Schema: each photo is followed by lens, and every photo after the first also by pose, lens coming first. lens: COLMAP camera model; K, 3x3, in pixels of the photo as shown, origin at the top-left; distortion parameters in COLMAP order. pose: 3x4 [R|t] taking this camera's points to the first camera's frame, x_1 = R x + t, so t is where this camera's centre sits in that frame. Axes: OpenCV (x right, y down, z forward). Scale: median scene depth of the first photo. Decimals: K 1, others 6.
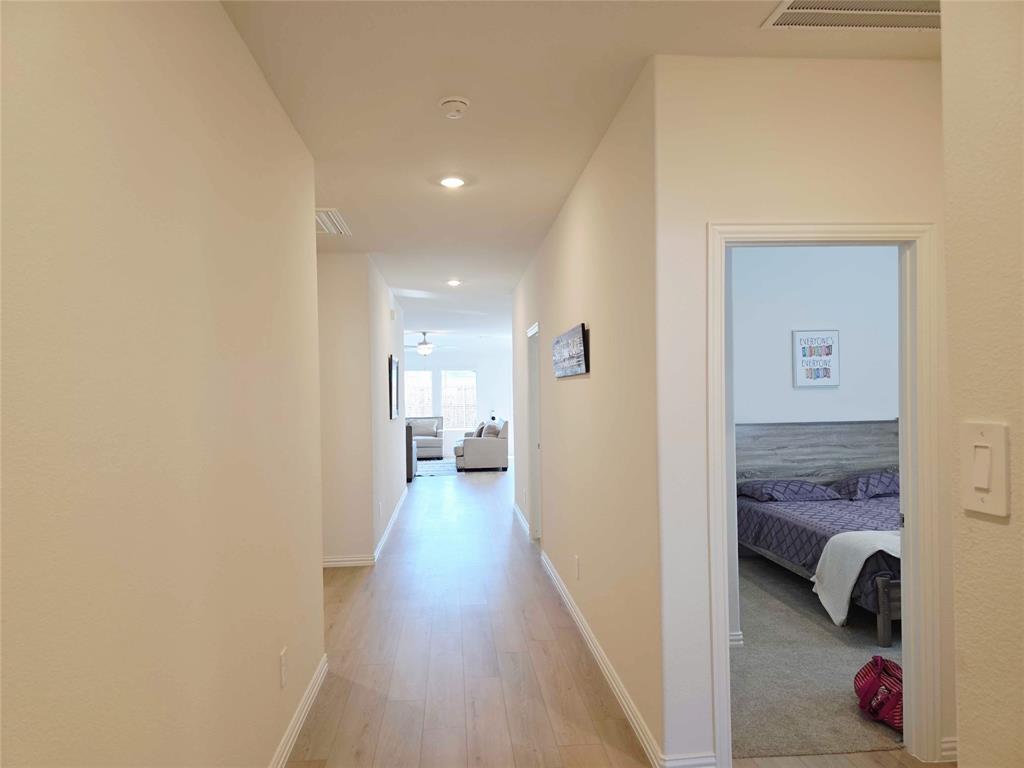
lens RADIAL K [[687.2, 0, 508.0], [0, 687.2, 394.1], [0, 0, 1]] dist [0.060209, -0.066704]
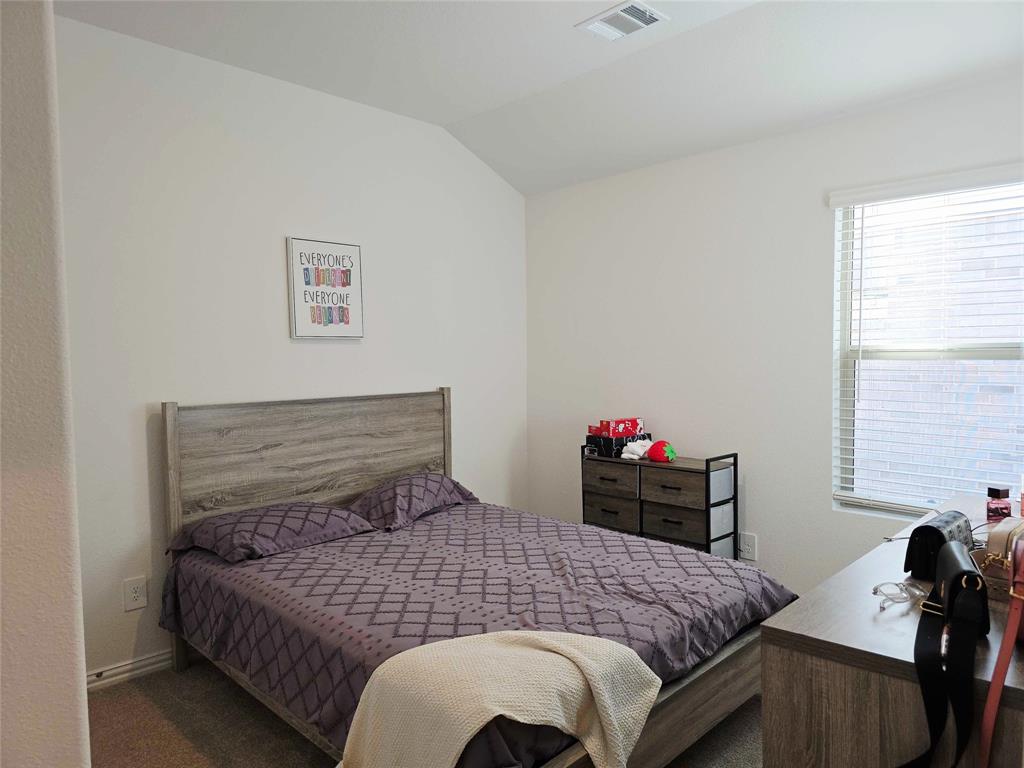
lens RADIAL K [[687.2, 0, 508.0], [0, 687.2, 394.1], [0, 0, 1]] dist [0.060209, -0.066704]
pose [[0.769338, -0.031231, 0.638079, 0.188621], [0.002710, 0.998955, 0.045626, 0.010810], [-0.638837, -0.033372, 0.768618, 0.455120]]
